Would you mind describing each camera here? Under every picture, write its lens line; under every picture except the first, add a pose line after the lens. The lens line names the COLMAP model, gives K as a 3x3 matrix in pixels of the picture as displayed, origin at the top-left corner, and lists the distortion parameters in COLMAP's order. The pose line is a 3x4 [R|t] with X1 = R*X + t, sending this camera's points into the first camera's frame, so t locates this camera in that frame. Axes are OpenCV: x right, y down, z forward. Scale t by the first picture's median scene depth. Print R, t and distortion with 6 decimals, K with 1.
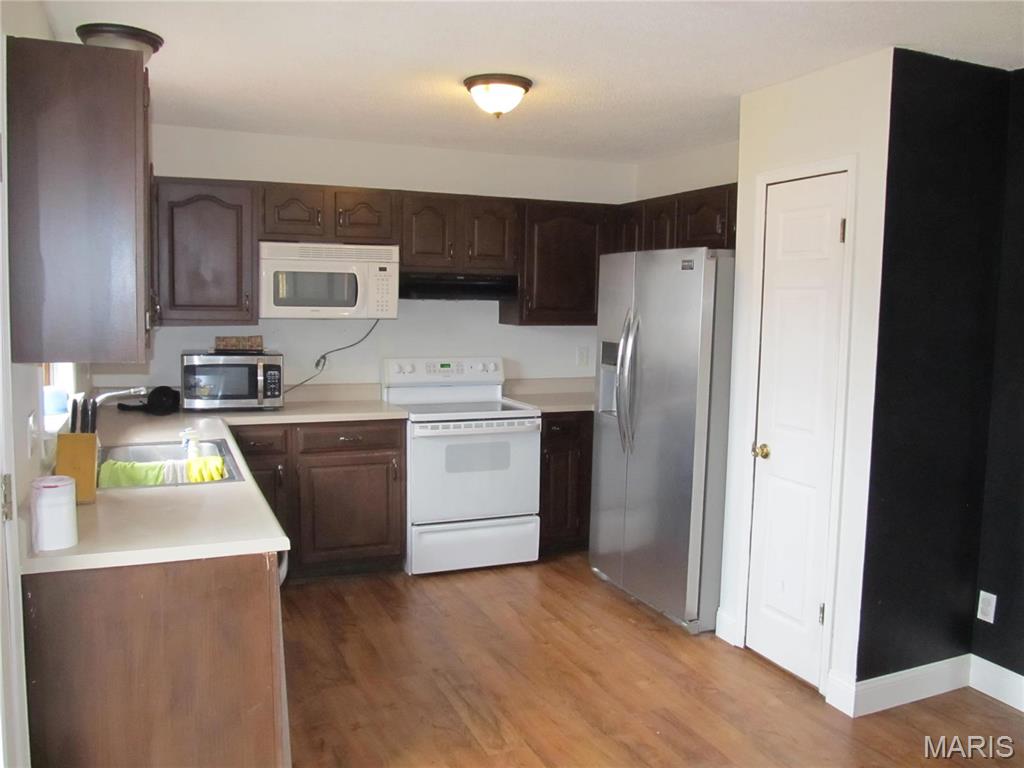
lens RADIAL K [[828.0, 0, 509.3], [0, 828.0, 388.3], [0, 0, 1]] dist [-0.058191, 0.011741]
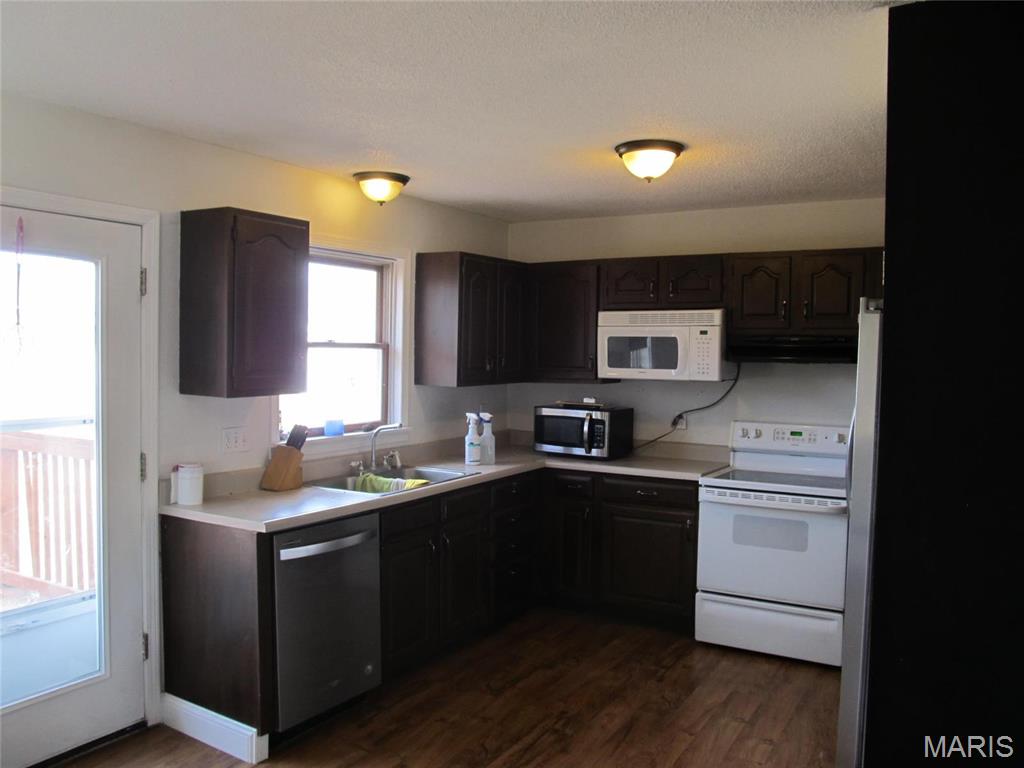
lens RADIAL K [[828.0, 0, 510.3], [0, 828.0, 379.8], [0, 0, 1]] dist [-0.058191, 0.011741]
pose [[0.601675, 0.016538, -0.798569, 0.526443], [-0.087981, 0.995074, -0.045681, -0.019267], [0.793880, 0.097744, 0.600167, 0.209552]]
